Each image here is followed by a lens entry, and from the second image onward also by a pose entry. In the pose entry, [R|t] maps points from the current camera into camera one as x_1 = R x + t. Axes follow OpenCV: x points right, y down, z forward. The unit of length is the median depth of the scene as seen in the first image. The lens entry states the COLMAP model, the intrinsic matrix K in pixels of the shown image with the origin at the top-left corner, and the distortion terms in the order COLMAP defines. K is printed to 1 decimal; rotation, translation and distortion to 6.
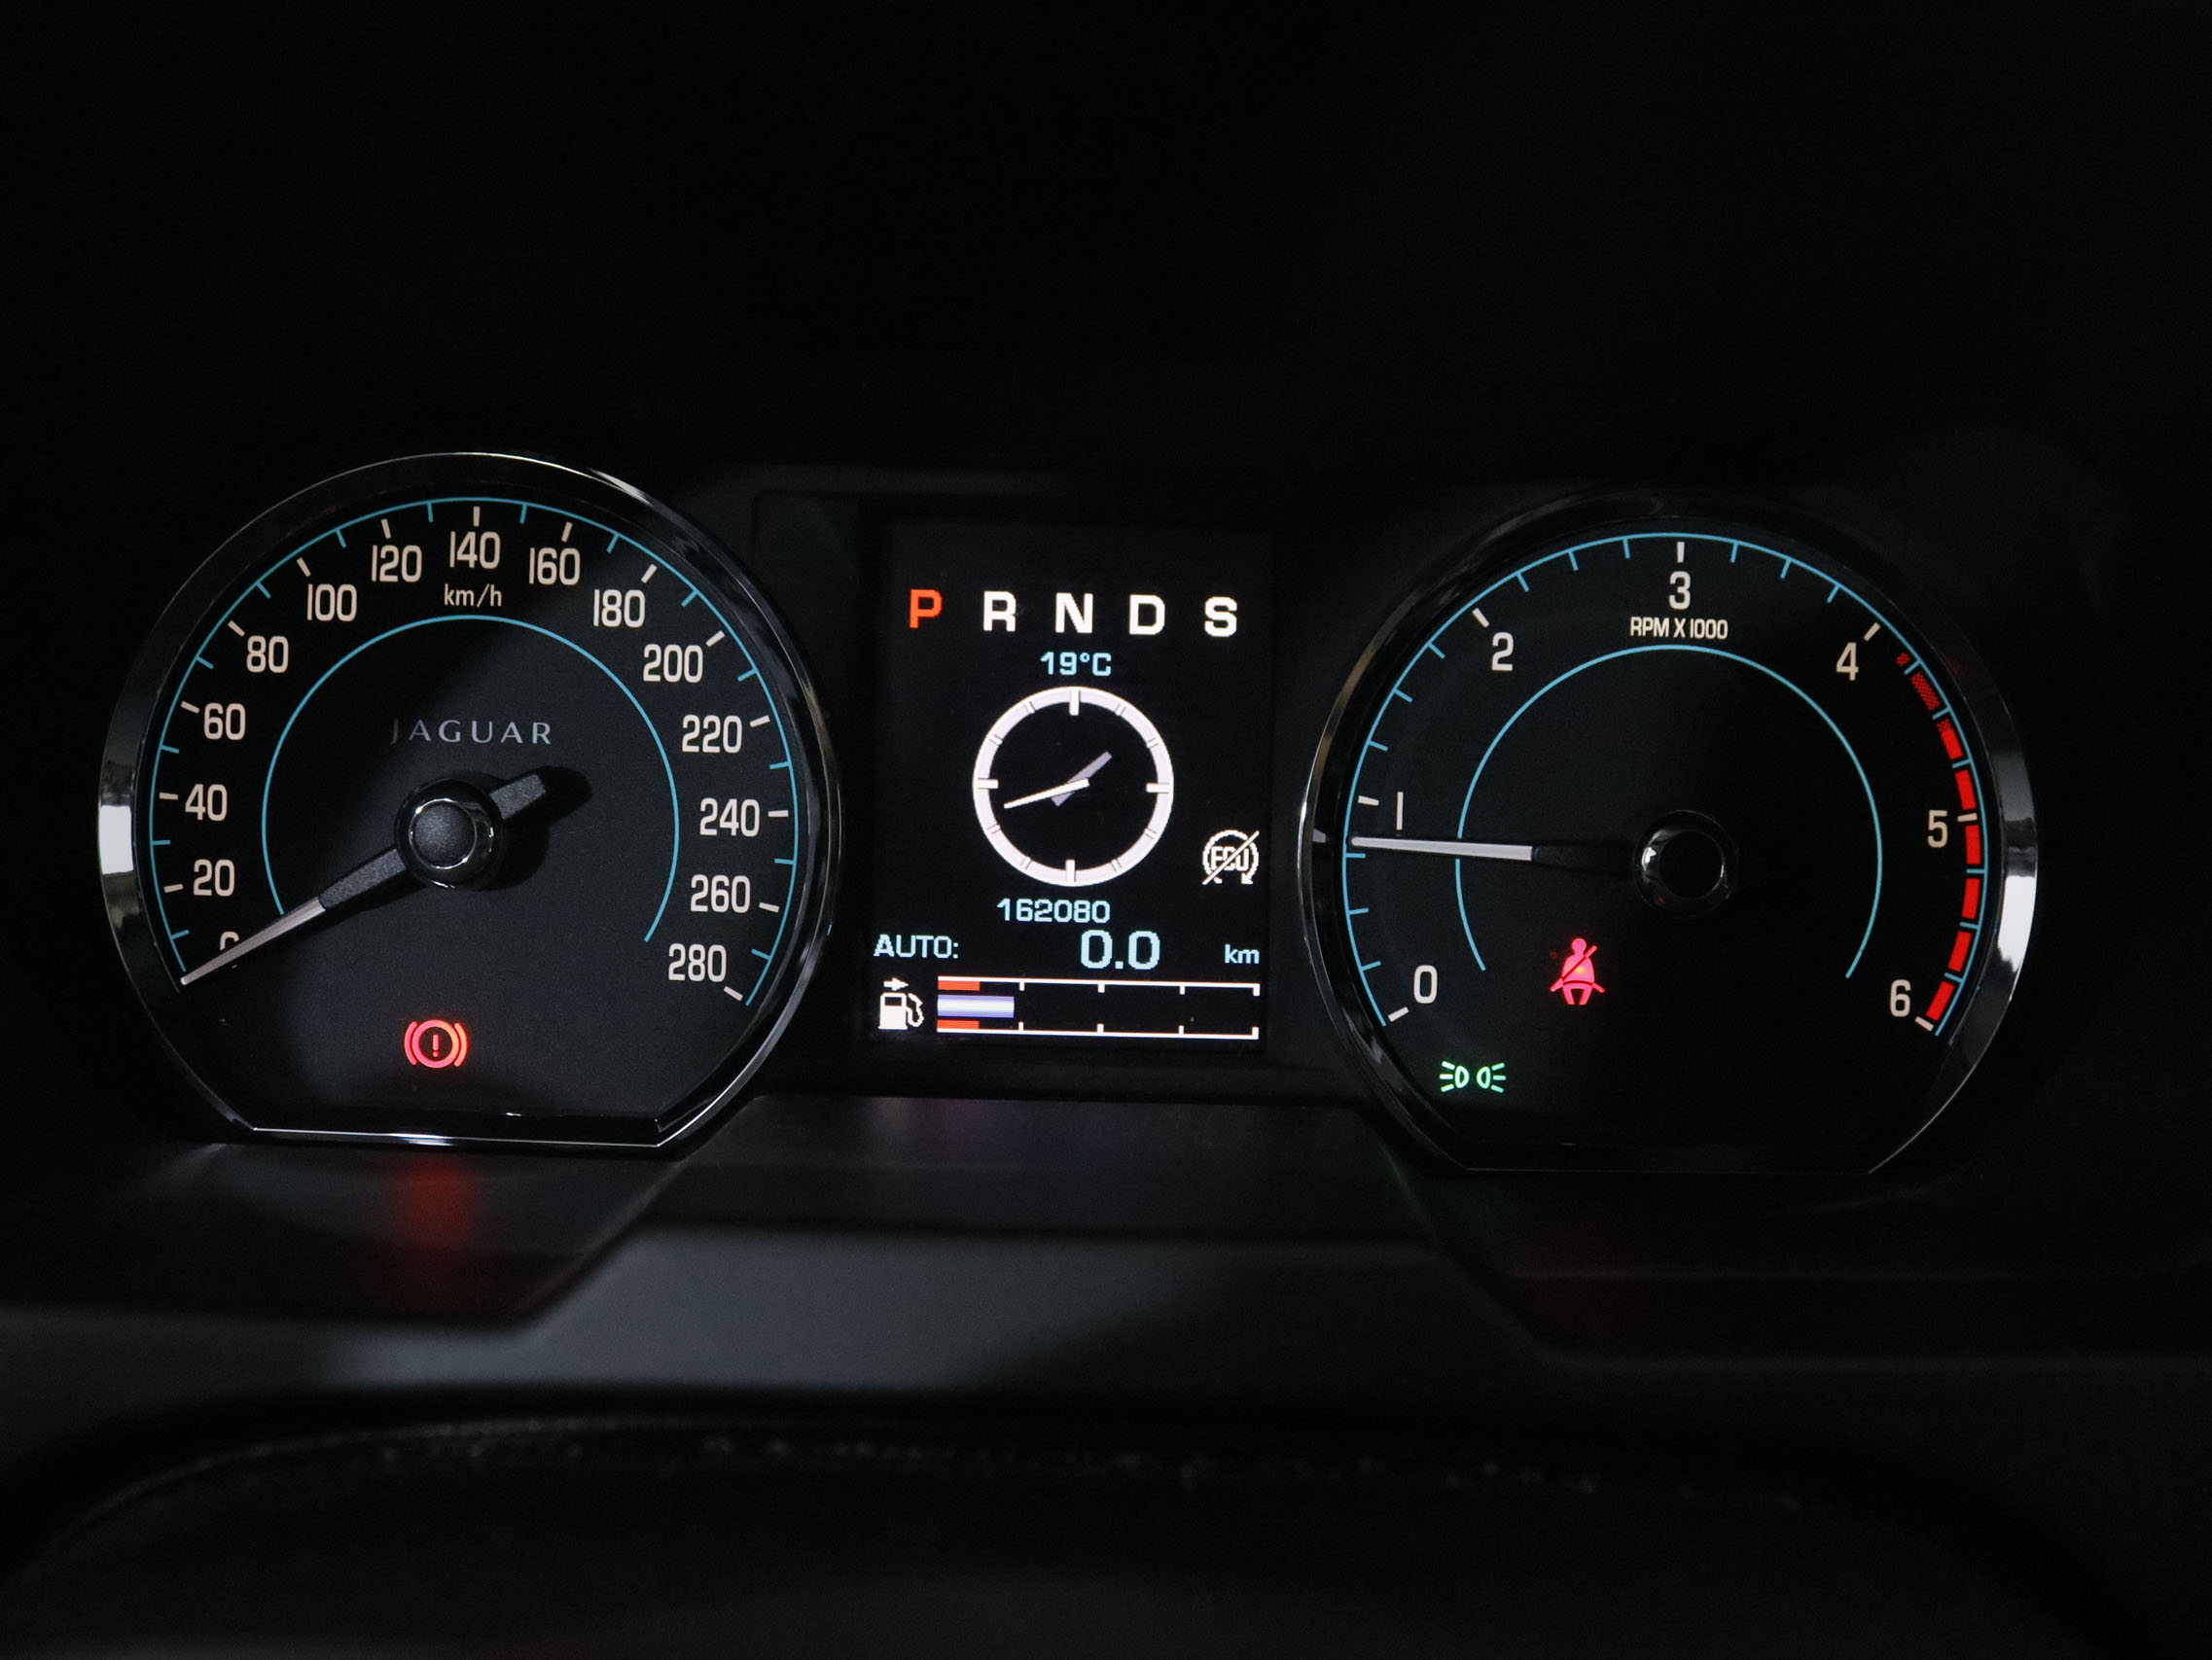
lens RADIAL K [[1907.5, 0, 1093.3], [0, 1907.5, 764.7], [0, 0, 1]] dist [-0.136100, -0.005740]
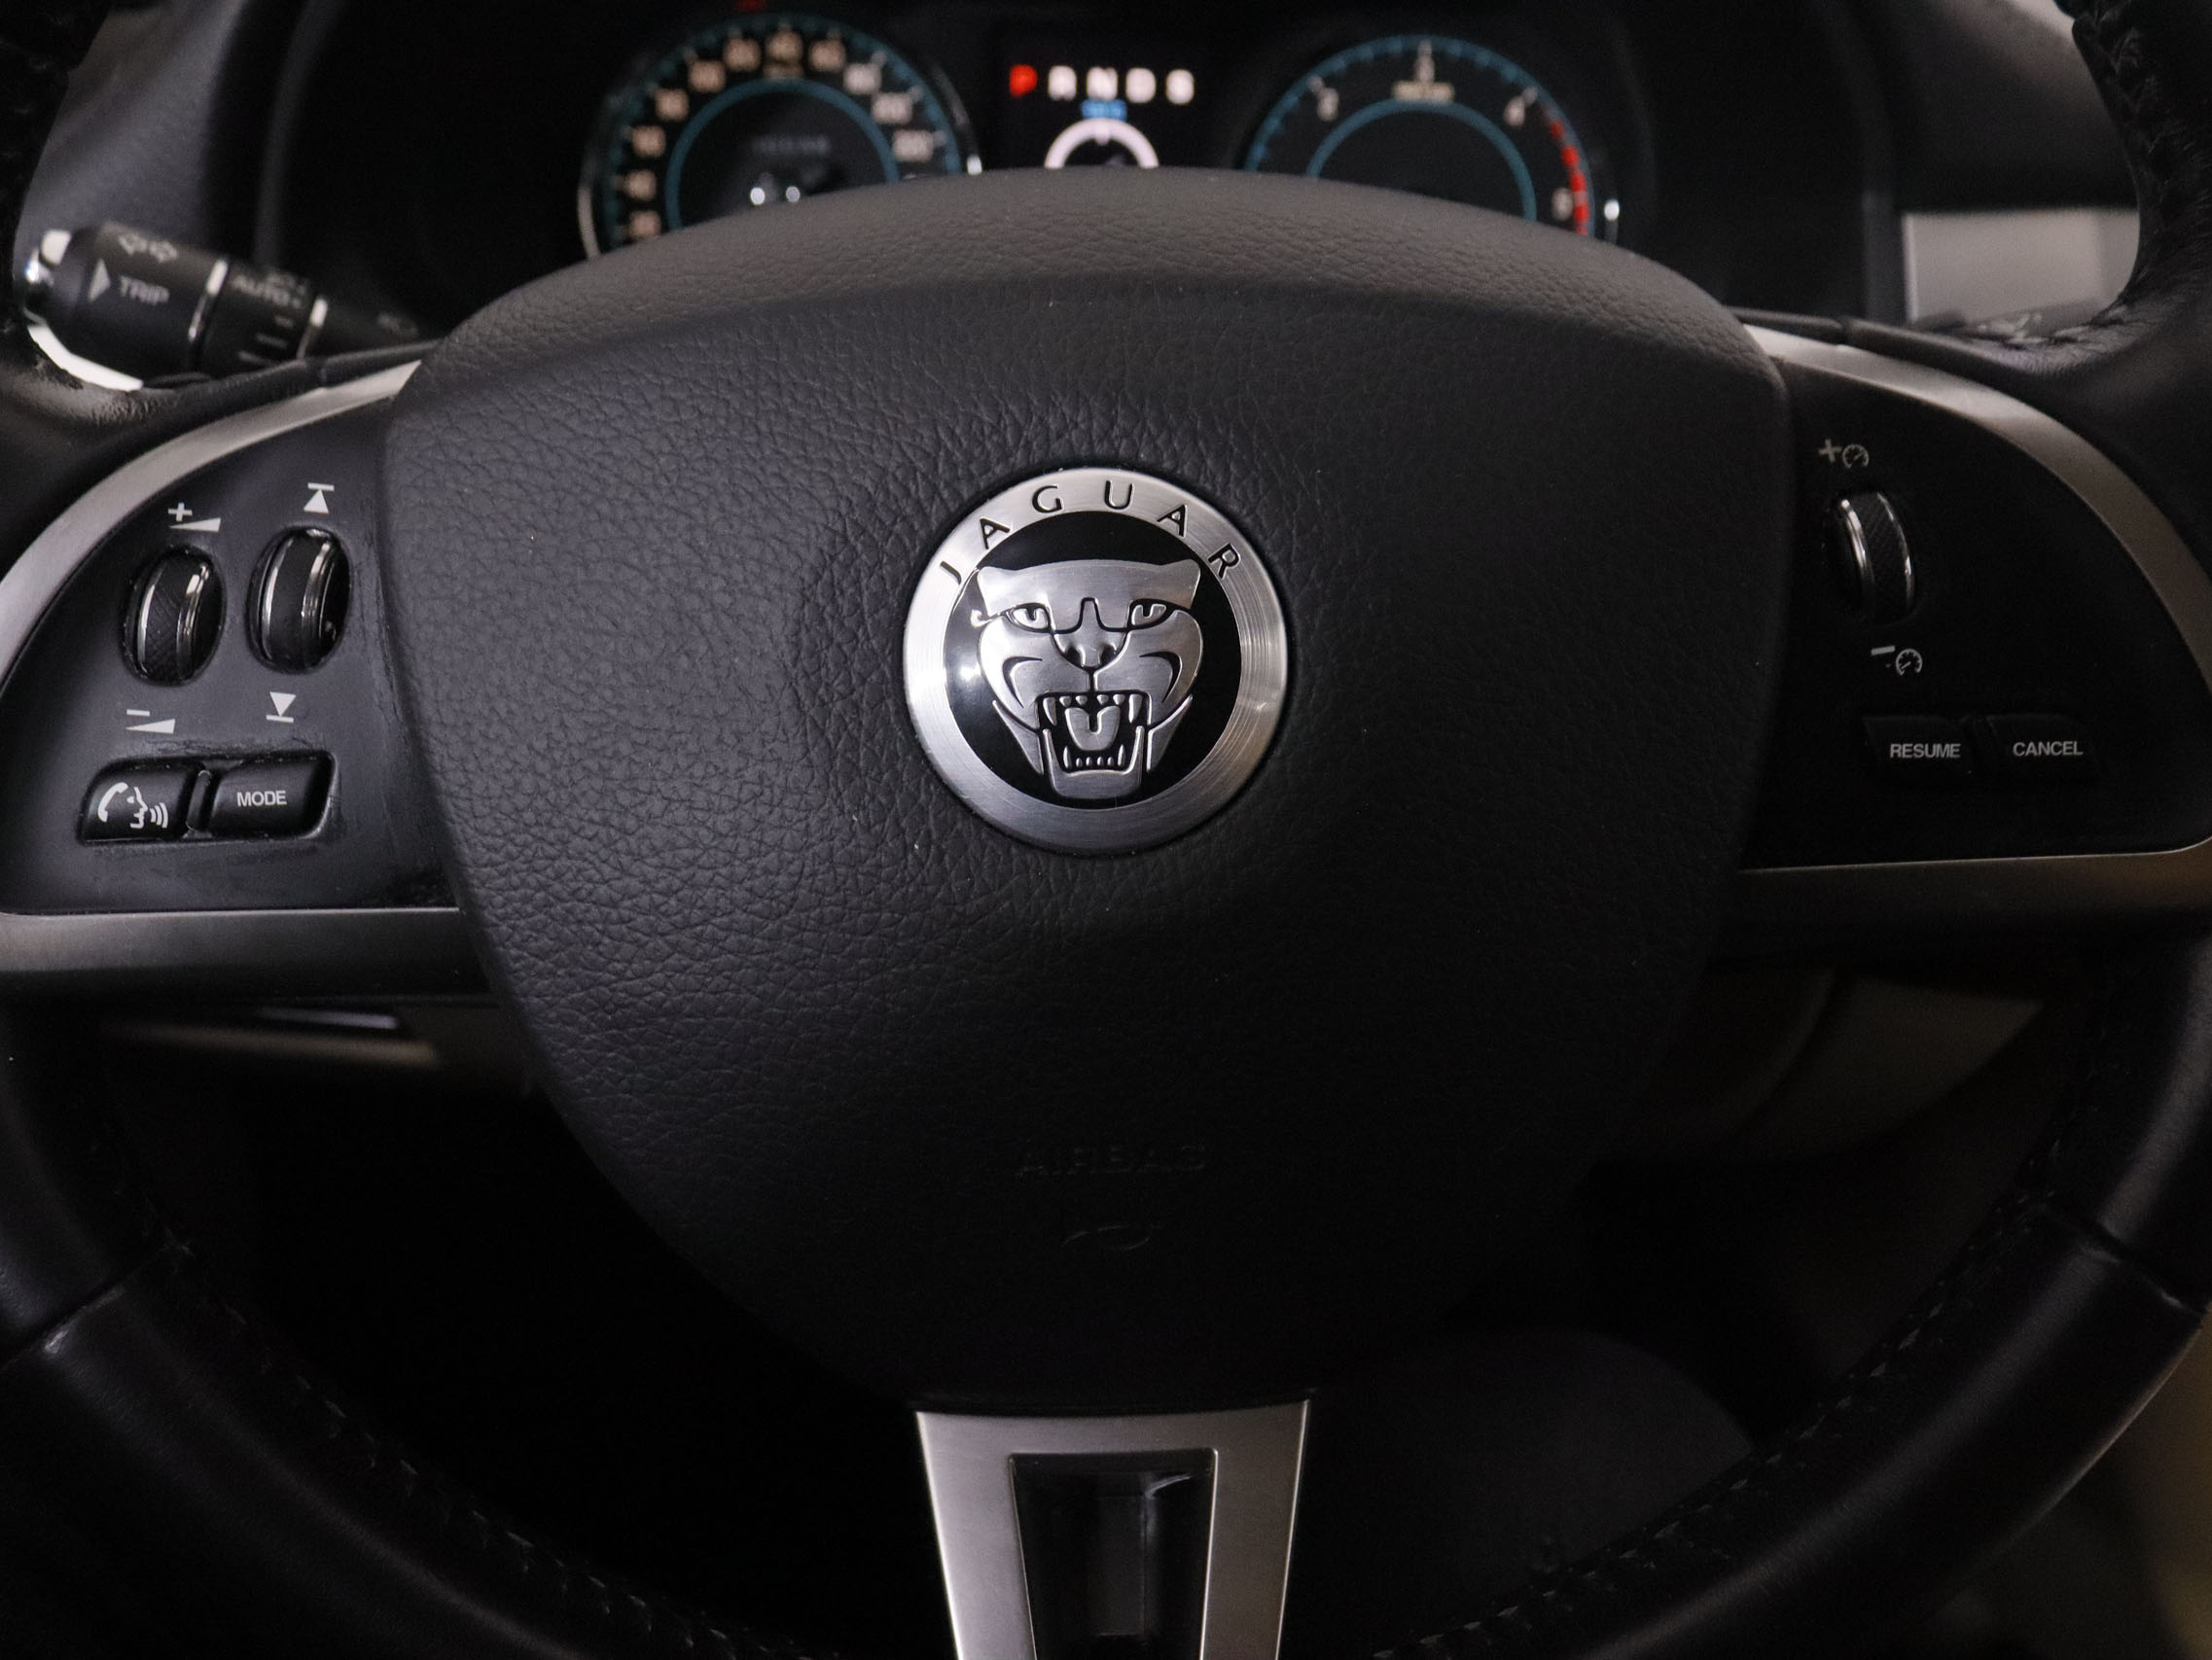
lens RADIAL K [[2005.2, 0, 1091.6], [0, 2005.2, 829.9], [0, 0, 1]] dist [-0.147320, 0.079187]
pose [[0.999994, 0.002897, -0.001717, -0.015626], [-0.002464, 0.976931, 0.213541, 0.232056], [0.002296, -0.213535, 0.976933, -1.080446]]
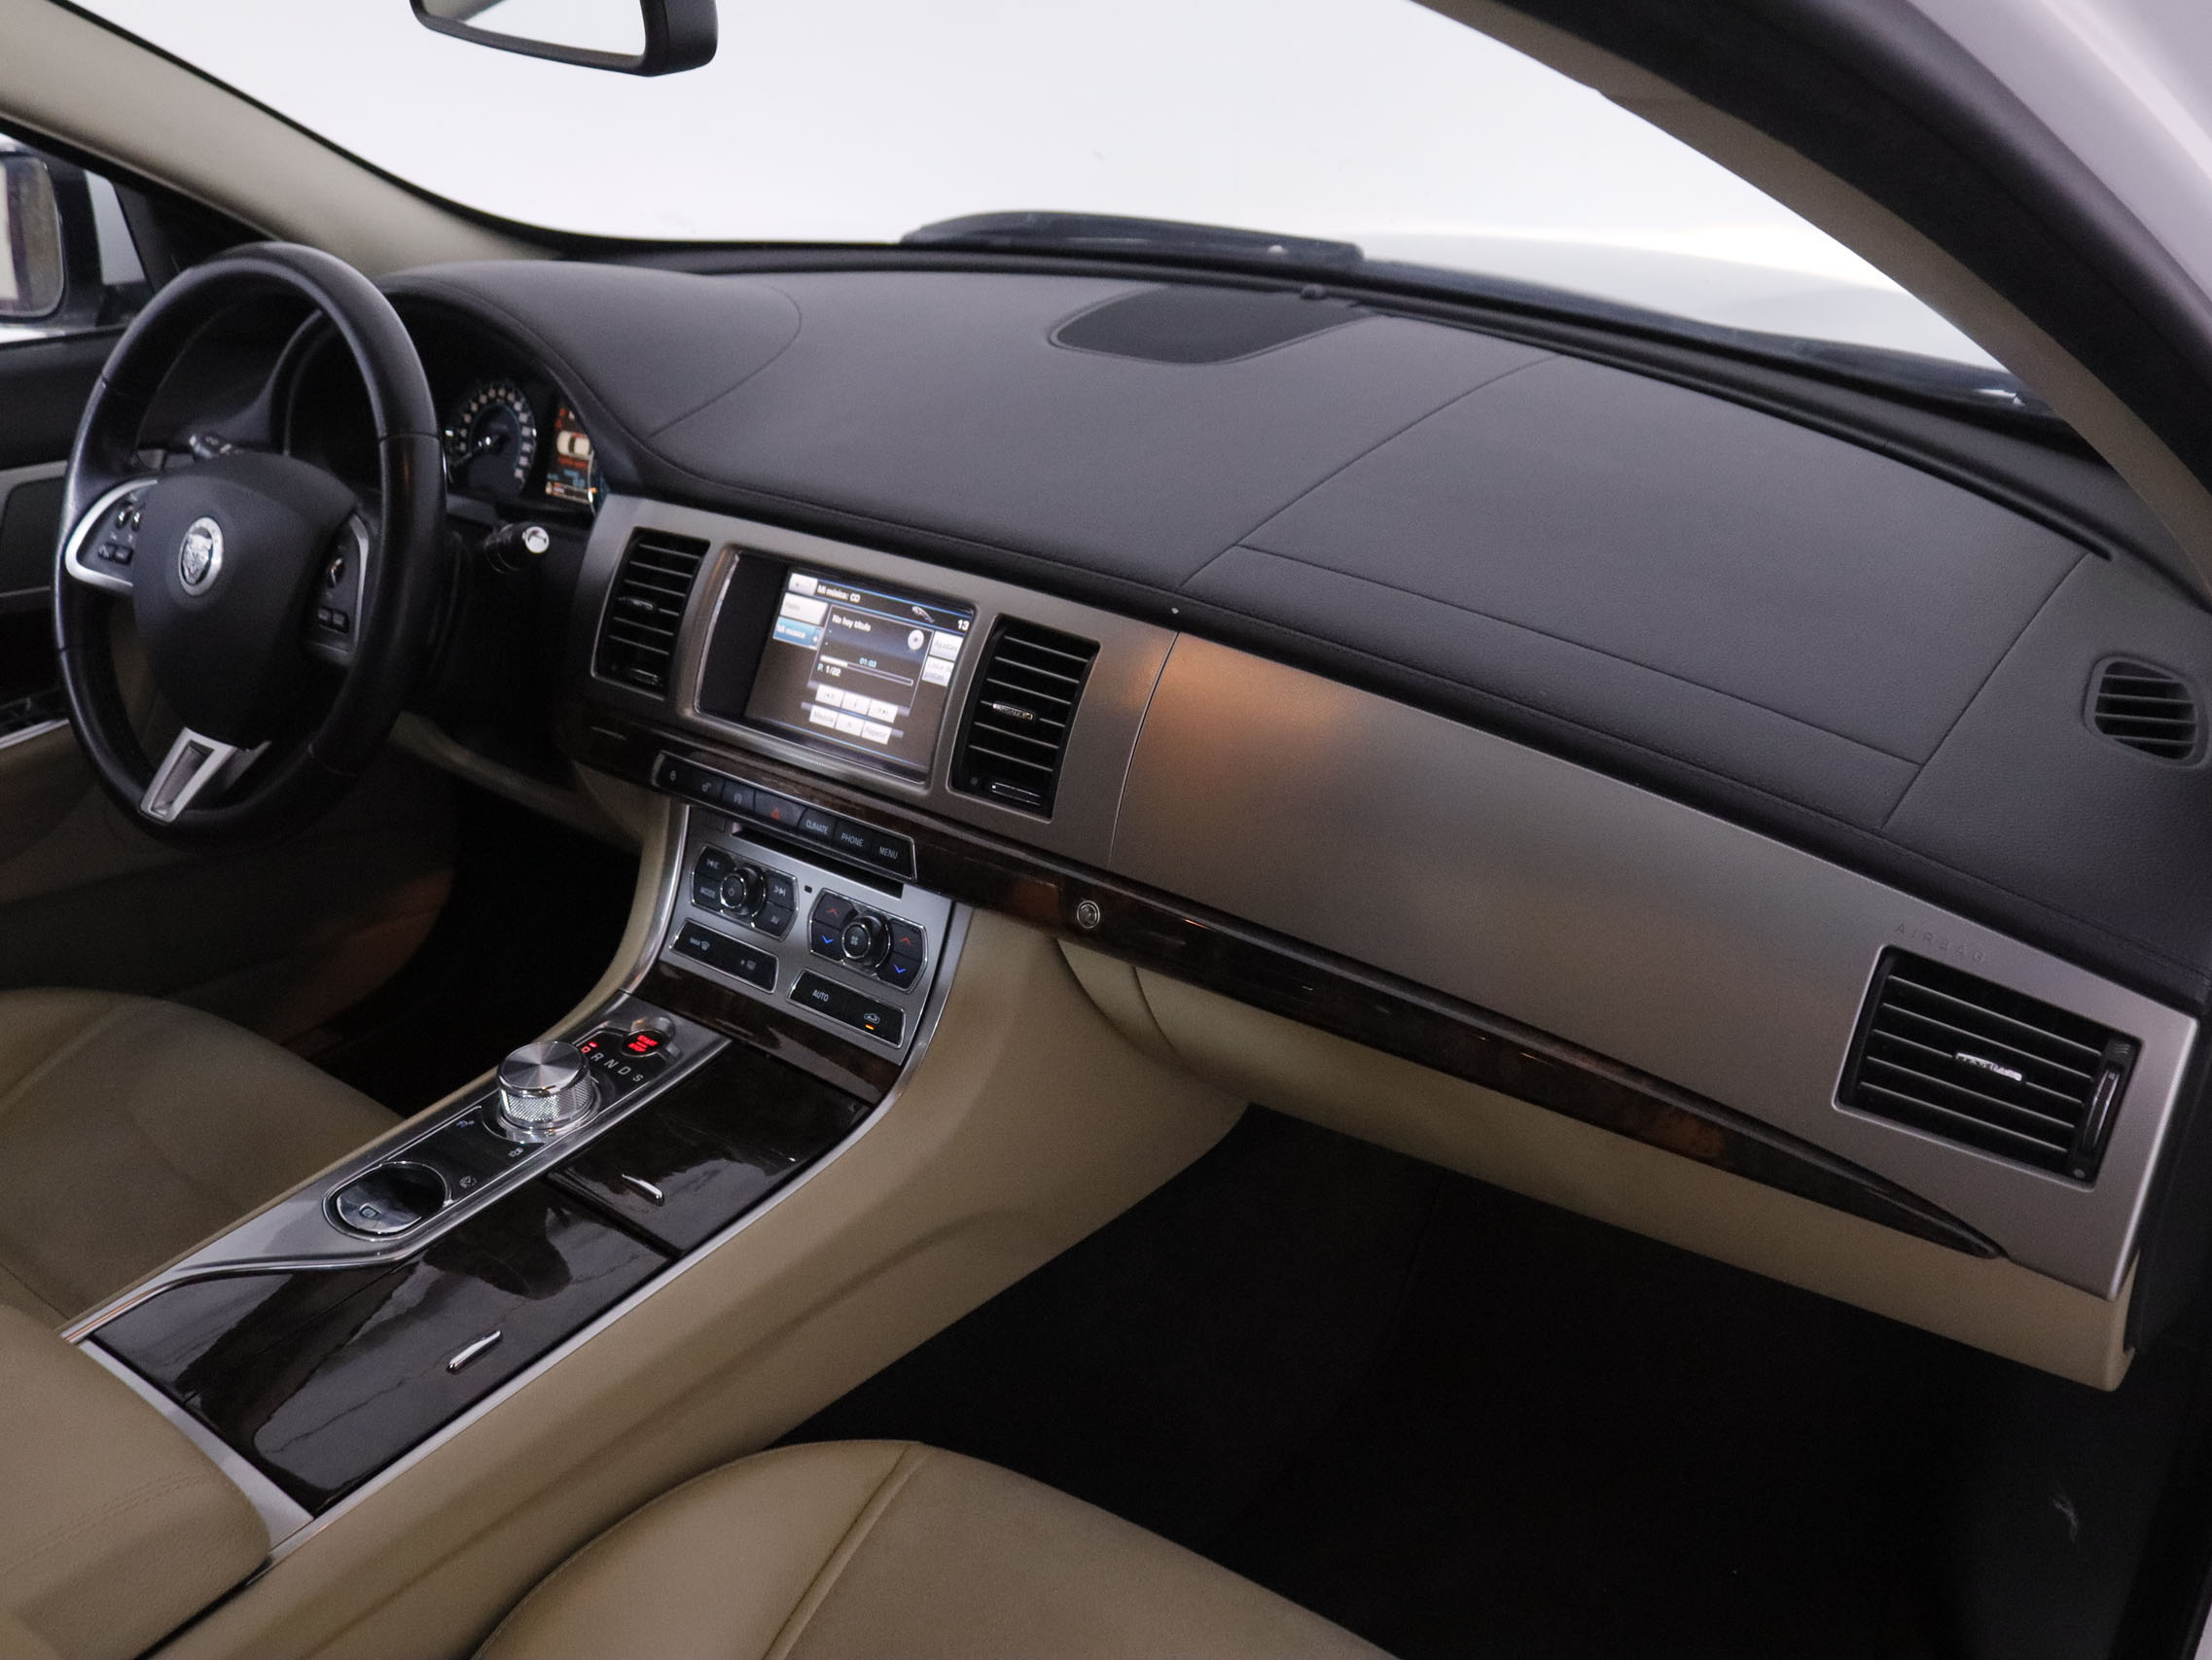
lens RADIAL K [[2010.4, 0, 1112.4], [0, 2010.4, 848.8], [0, 0, 1]] dist [-0.172834, 0.000000]
pose [[0.811751, 0.239900, -0.532455, 4.388704], [-0.162783, 0.968544, 0.188212, -0.187866], [0.560858, -0.066106, 0.825269, -2.735228]]
